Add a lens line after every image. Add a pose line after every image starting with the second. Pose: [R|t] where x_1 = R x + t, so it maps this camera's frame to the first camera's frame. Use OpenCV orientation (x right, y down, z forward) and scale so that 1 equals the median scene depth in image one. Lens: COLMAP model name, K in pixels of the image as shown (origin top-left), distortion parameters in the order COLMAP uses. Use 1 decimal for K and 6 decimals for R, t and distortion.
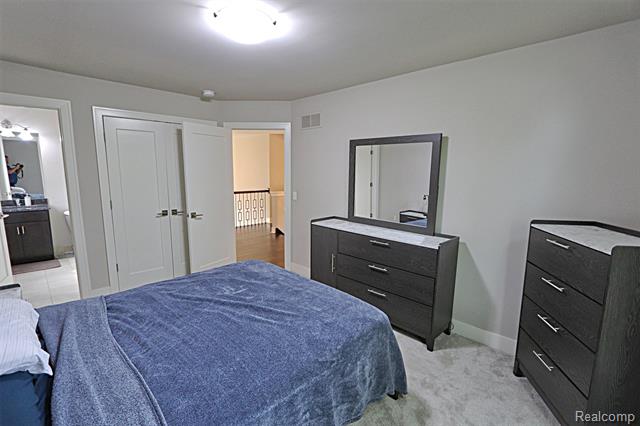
lens RADIAL K [[295.0, 0, 316.4], [0, 295.0, 214.6], [0, 0, 1]] dist [-0.001548, 0.000352]
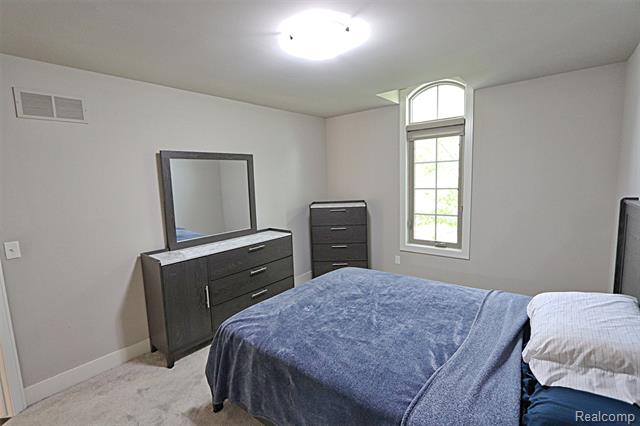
lens RADIAL K [[295.0, 0, 316.4], [0, 295.0, 214.6], [0, 0, 1]] dist [-0.001548, 0.000352]
pose [[-0.095507, -0.136464, 0.986030, -0.870834], [0.189978, 0.969852, 0.152626, -0.150041], [-0.977132, 0.201901, -0.066702, 0.804866]]
